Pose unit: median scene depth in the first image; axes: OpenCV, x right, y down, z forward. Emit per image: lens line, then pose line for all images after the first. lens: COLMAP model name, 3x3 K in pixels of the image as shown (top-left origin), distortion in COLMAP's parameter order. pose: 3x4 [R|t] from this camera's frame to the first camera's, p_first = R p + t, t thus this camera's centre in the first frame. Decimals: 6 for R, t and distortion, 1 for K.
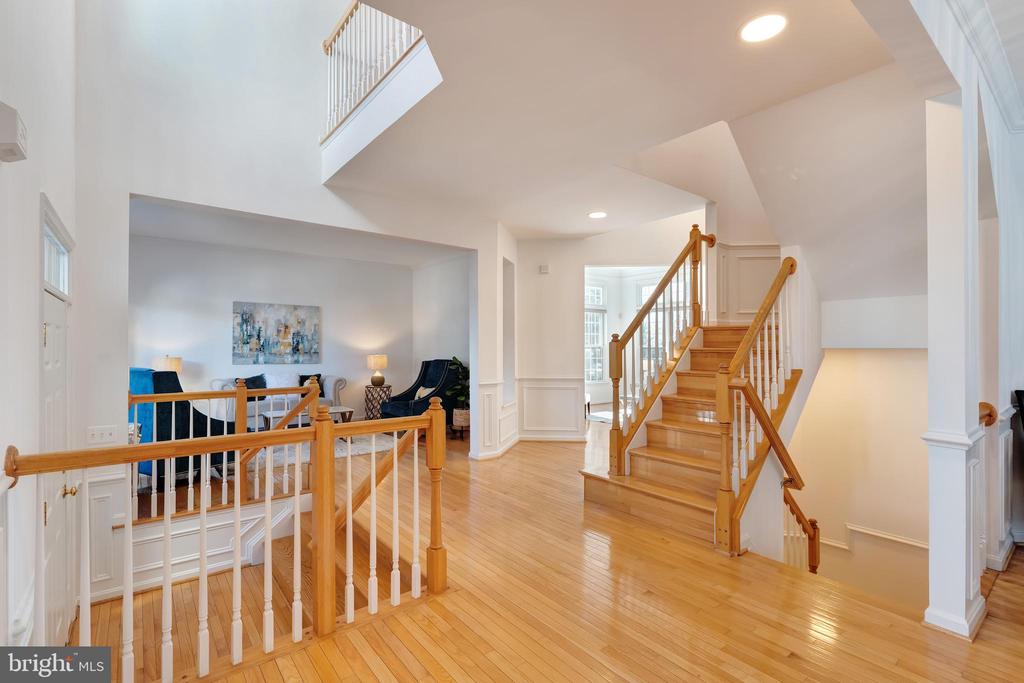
lens RADIAL K [[476.1, 0, 512.0], [0, 476.1, 341.5], [0, 0, 1]] dist [-0.000068, 0.000047]
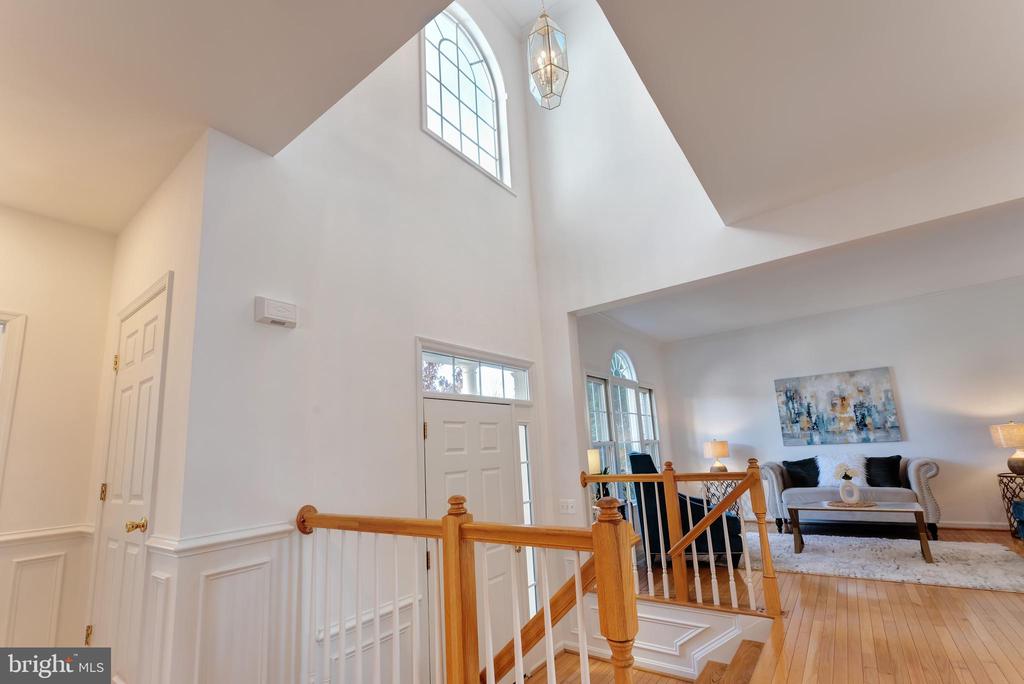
lens RADIAL K [[435.1, 0, 514.8], [0, 435.1, 376.3], [0, 0, 1]] dist [-0.001032, -0.000512]
pose [[0.270199, -0.181939, -0.945458, 0.103076], [0.070928, 0.983076, -0.168908, 0.019346], [0.960188, -0.021421, 0.278531, 0.243419]]
